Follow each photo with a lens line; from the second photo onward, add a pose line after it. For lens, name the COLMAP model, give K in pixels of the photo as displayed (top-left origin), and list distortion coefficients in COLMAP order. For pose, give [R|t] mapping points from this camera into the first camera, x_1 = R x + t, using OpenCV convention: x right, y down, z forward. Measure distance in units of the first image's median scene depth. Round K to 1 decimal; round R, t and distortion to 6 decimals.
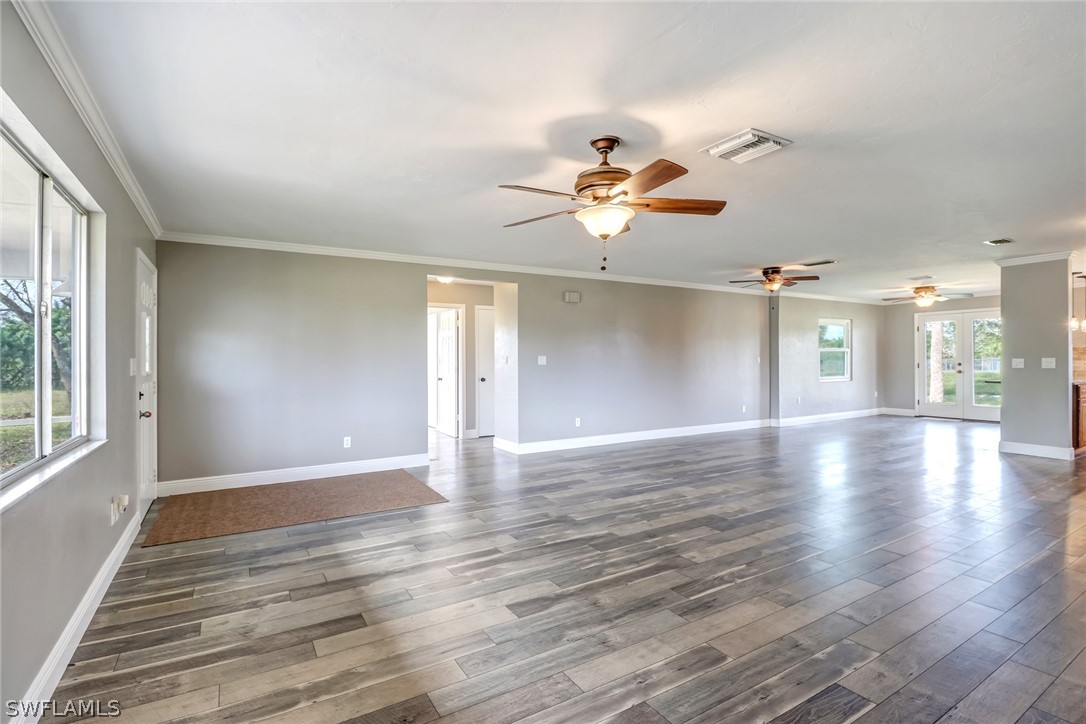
lens RADIAL K [[517.2, 0, 539.0], [0, 517.2, 353.7], [0, 0, 1]] dist [-0.017775, -0.000727]
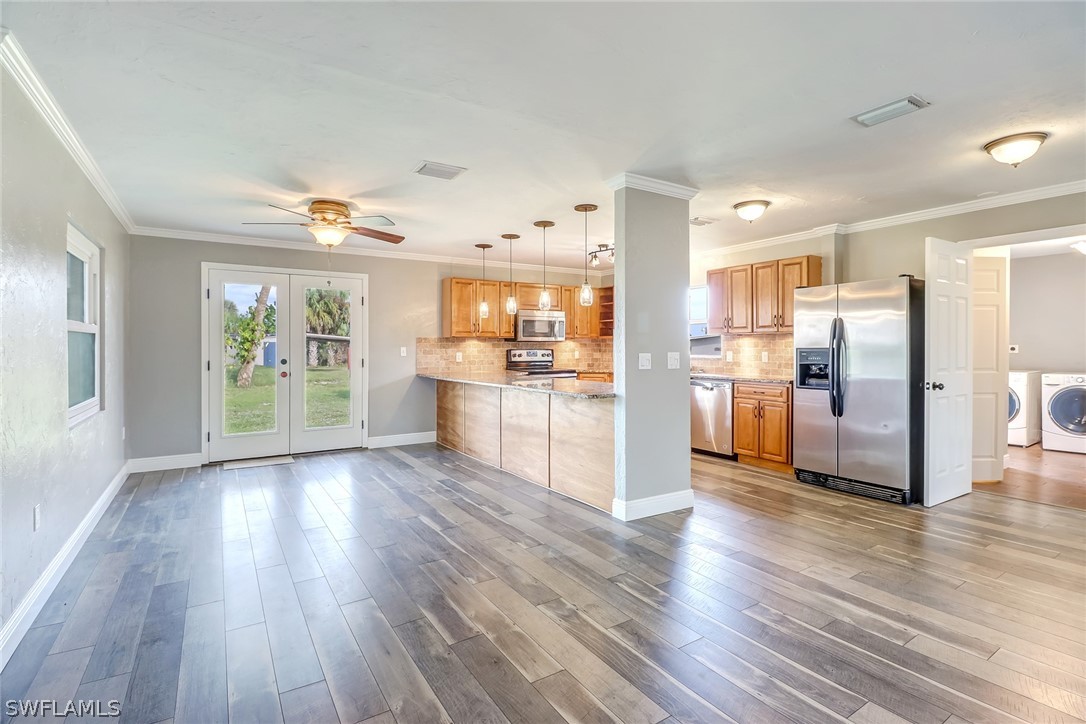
lens RADIAL K [[517.2, 0, 539.0], [0, 517.2, 353.7], [0, 0, 1]] dist [-0.017775, -0.000727]
pose [[-0.033324, -0.004861, 0.999433, 0.217177], [-0.012234, 0.999915, 0.004455, 0.005350], [-0.999370, -0.012078, -0.033381, 0.688912]]
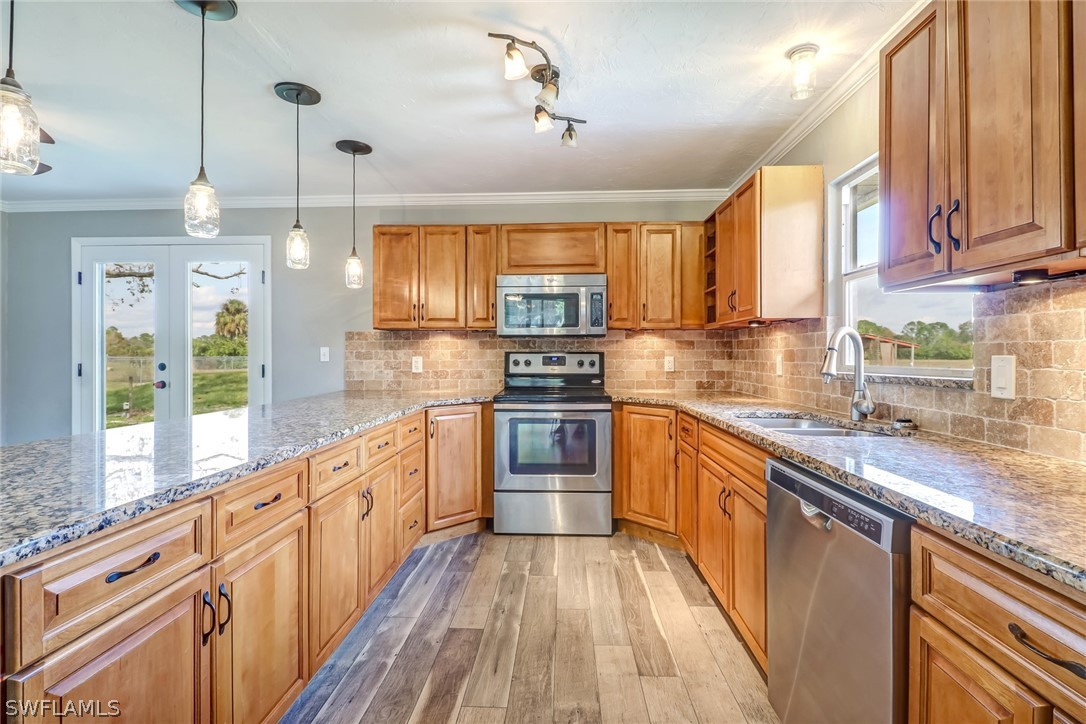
lens RADIAL K [[509.4, 0, 546.0], [0, 509.4, 357.2], [0, 0, 1]] dist [-0.004543, -0.000688]
pose [[0.546873, 0.006207, 0.837193, 0.610983], [-0.018757, 0.999812, 0.004840, 0.004807], [-0.837006, -0.018351, 0.546886, 0.481707]]
